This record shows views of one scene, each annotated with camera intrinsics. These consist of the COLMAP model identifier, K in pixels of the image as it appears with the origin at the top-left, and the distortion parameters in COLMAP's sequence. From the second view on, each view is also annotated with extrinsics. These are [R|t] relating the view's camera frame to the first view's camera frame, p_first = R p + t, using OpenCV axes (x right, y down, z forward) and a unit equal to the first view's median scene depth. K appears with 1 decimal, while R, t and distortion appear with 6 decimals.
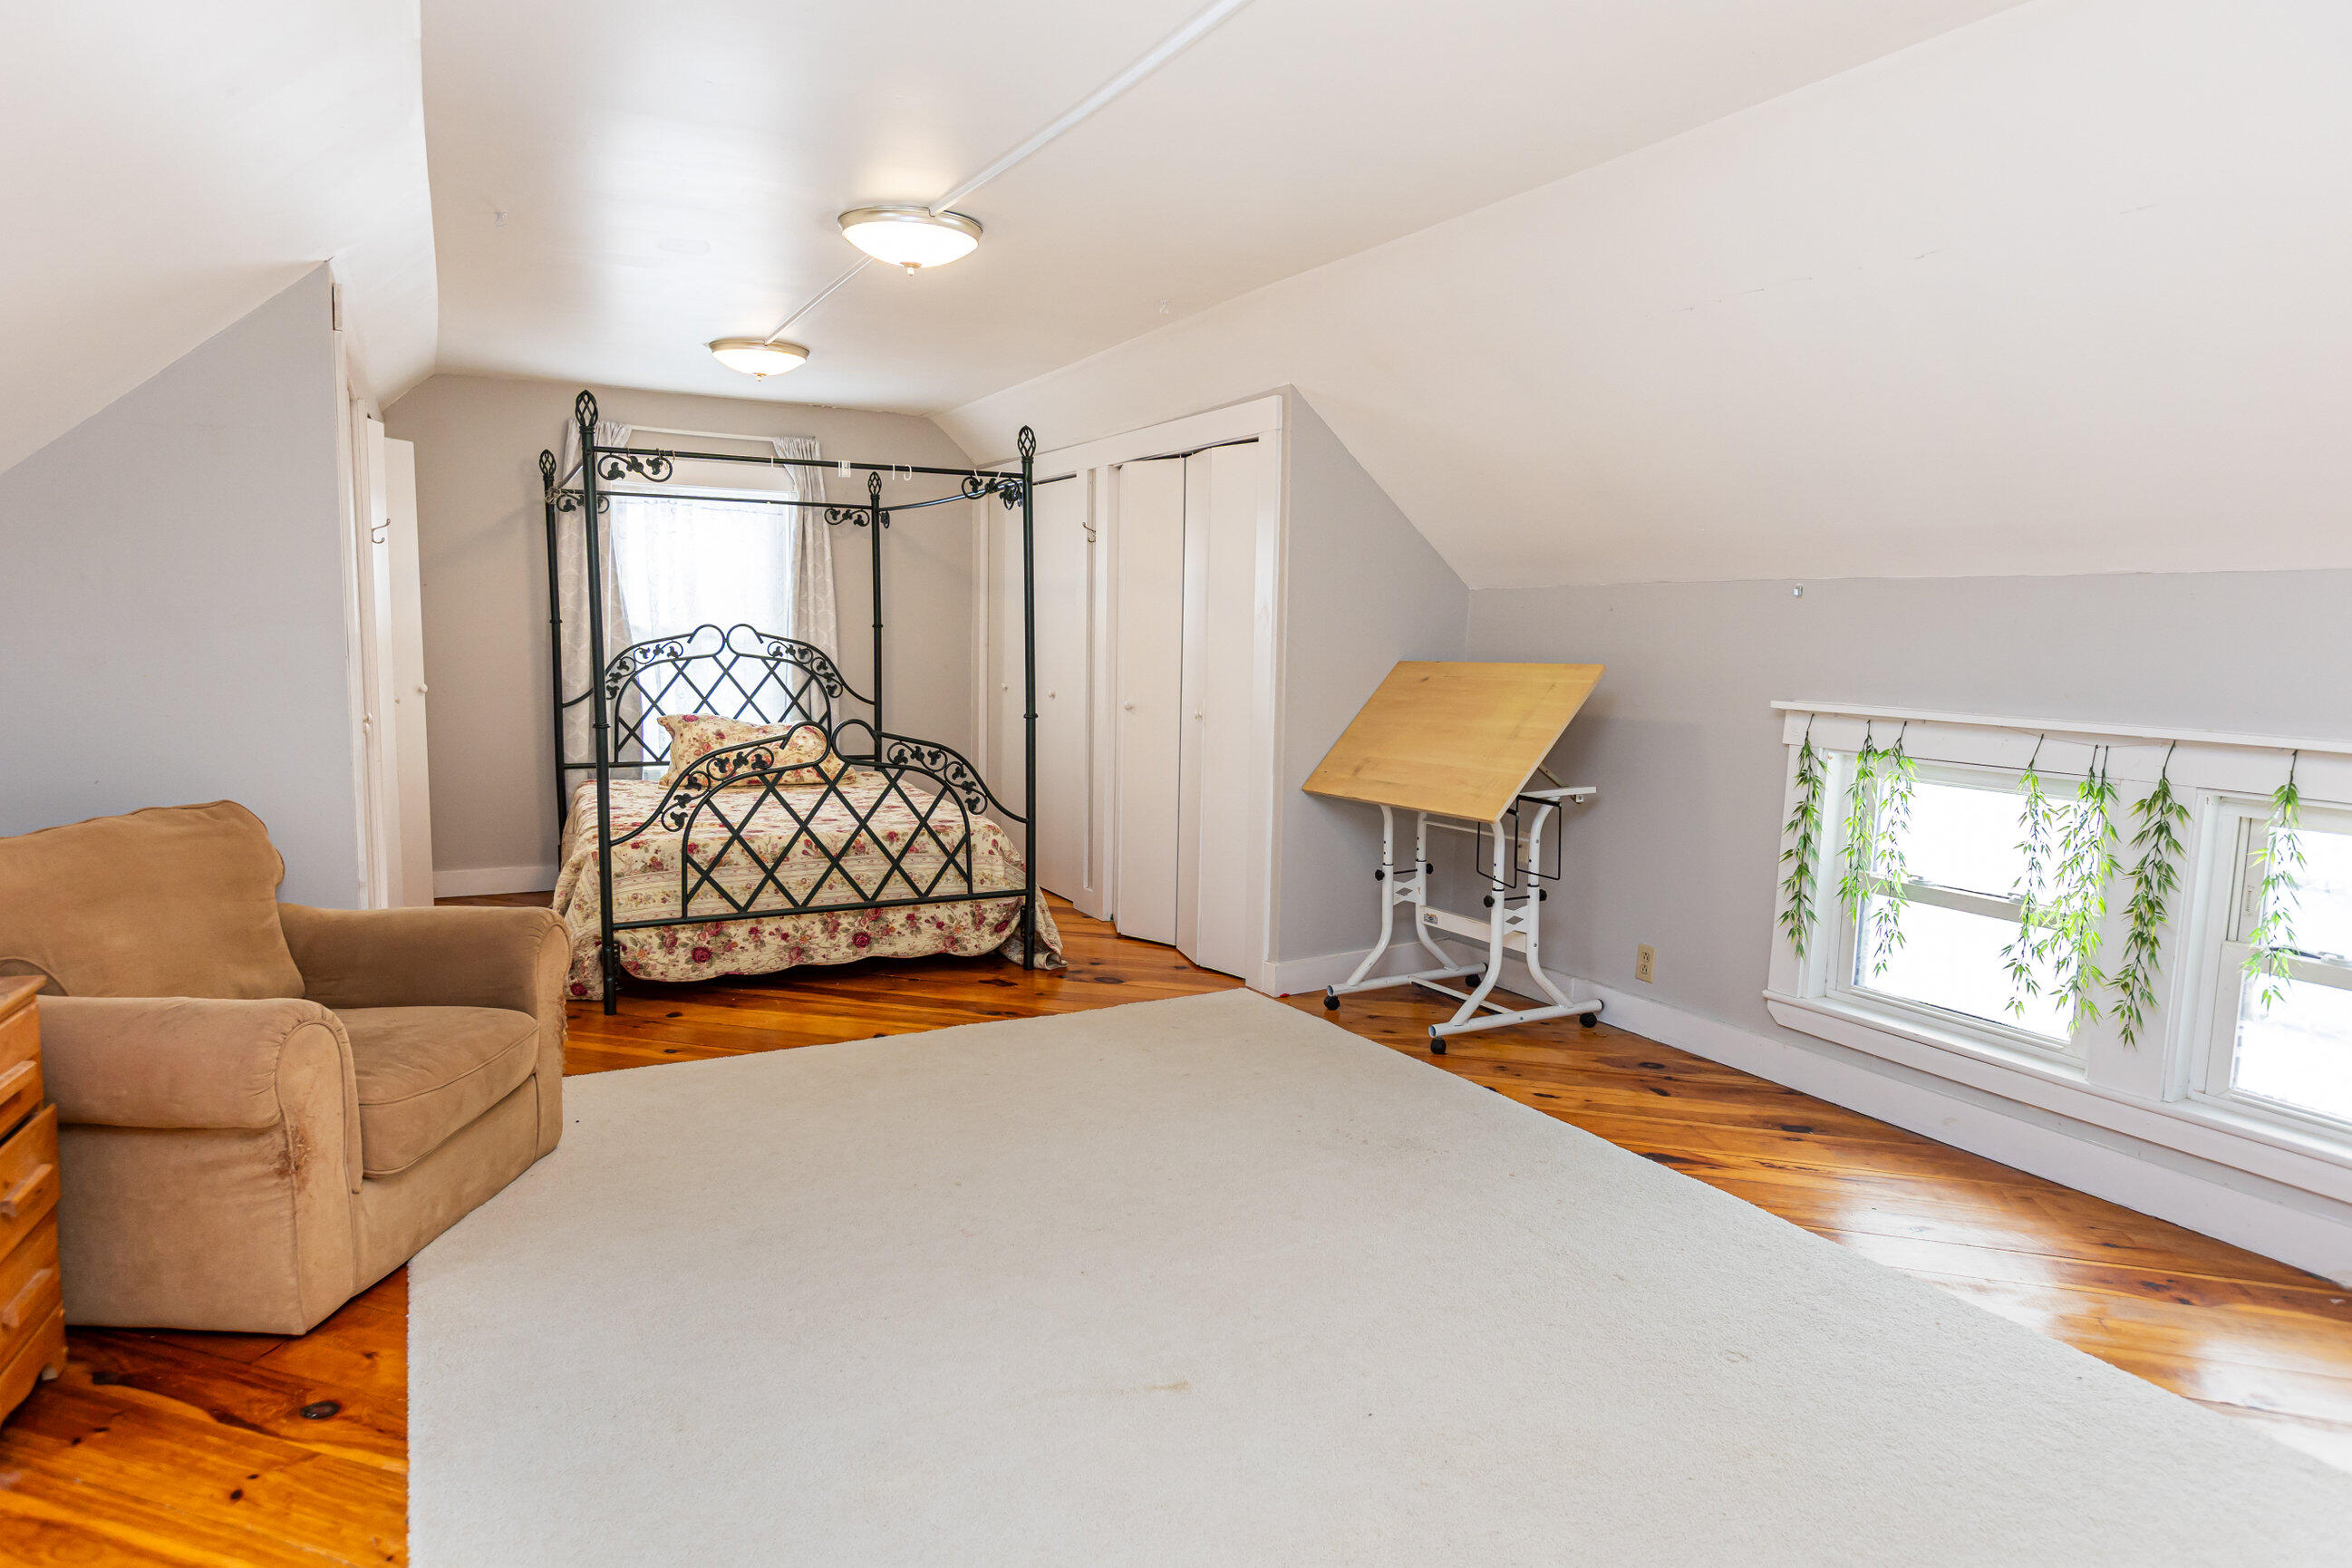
lens RADIAL K [[1445.3, 0, 1178.6], [0, 1445.3, 779.5], [0, 0, 1]] dist [-0.005451, -0.000801]
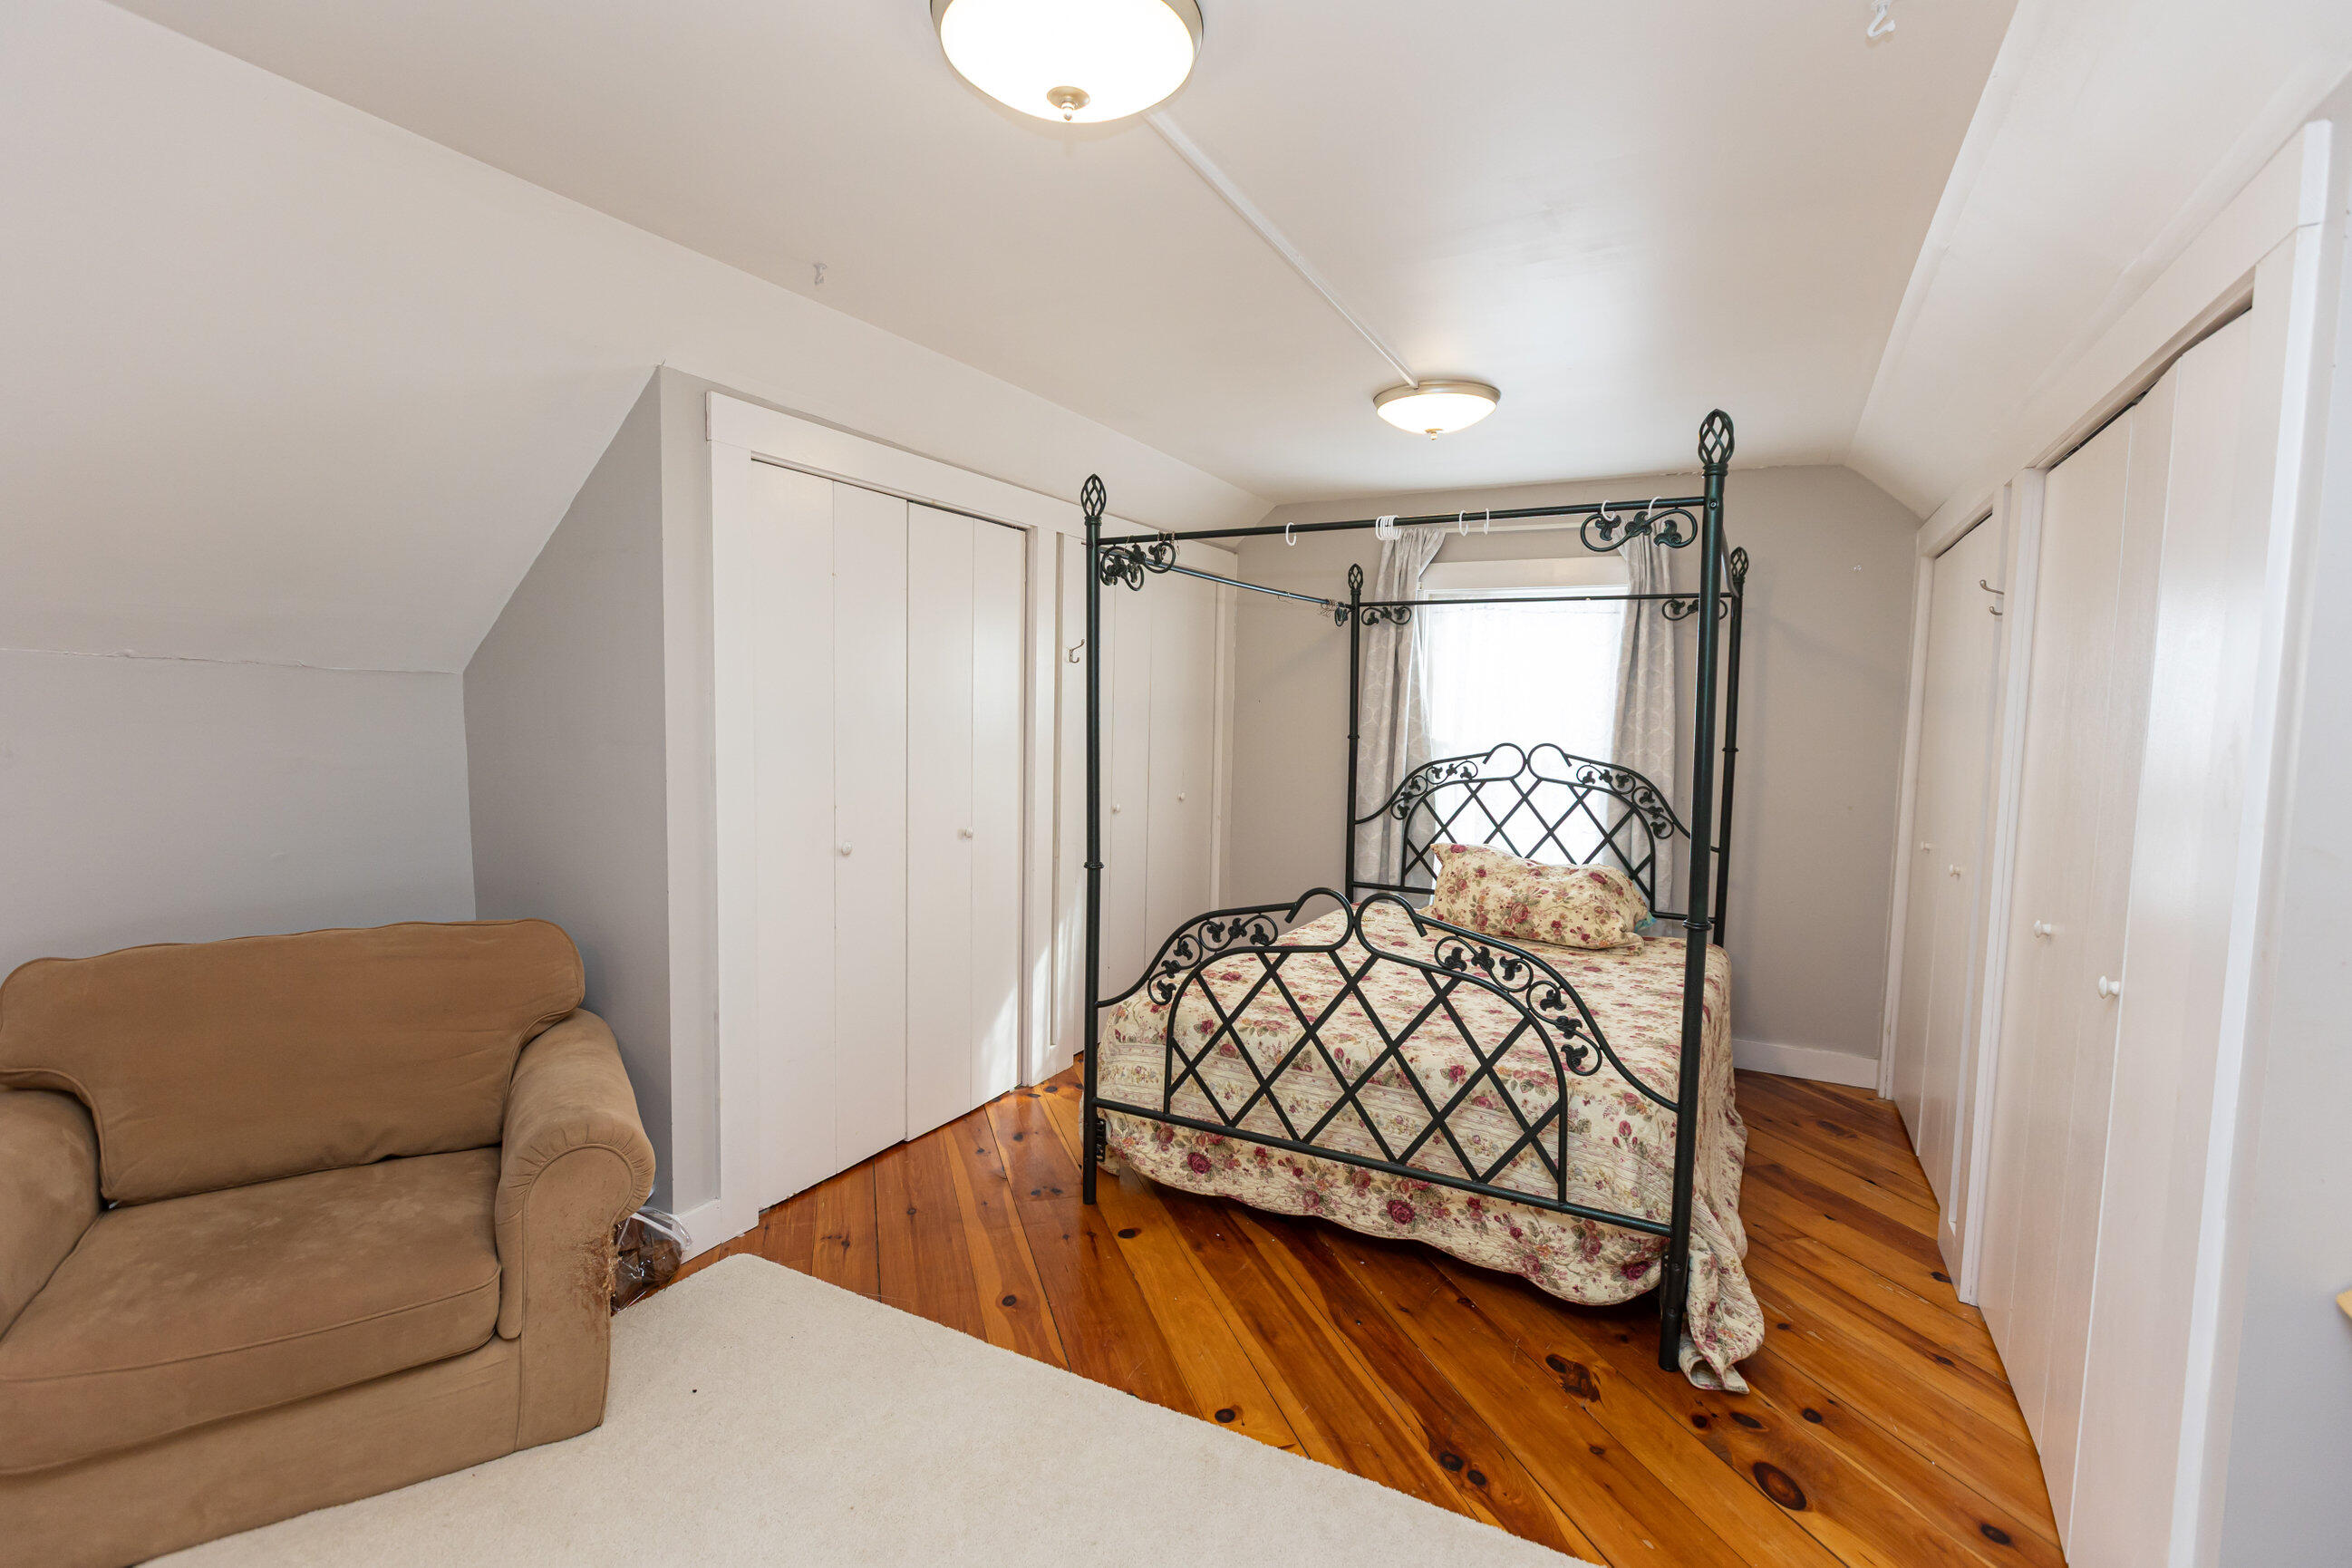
lens RADIAL K [[1064.5, 0, 1170.5], [0, 1064.5, 782.3], [0, 0, 1]] dist [0.002773, 0.001717]
pose [[0.551448, 0.054586, -0.832422, 0.125567], [-0.100716, 0.994914, -0.001479, -0.077429], [0.828107, 0.084654, 0.554141, 0.591748]]
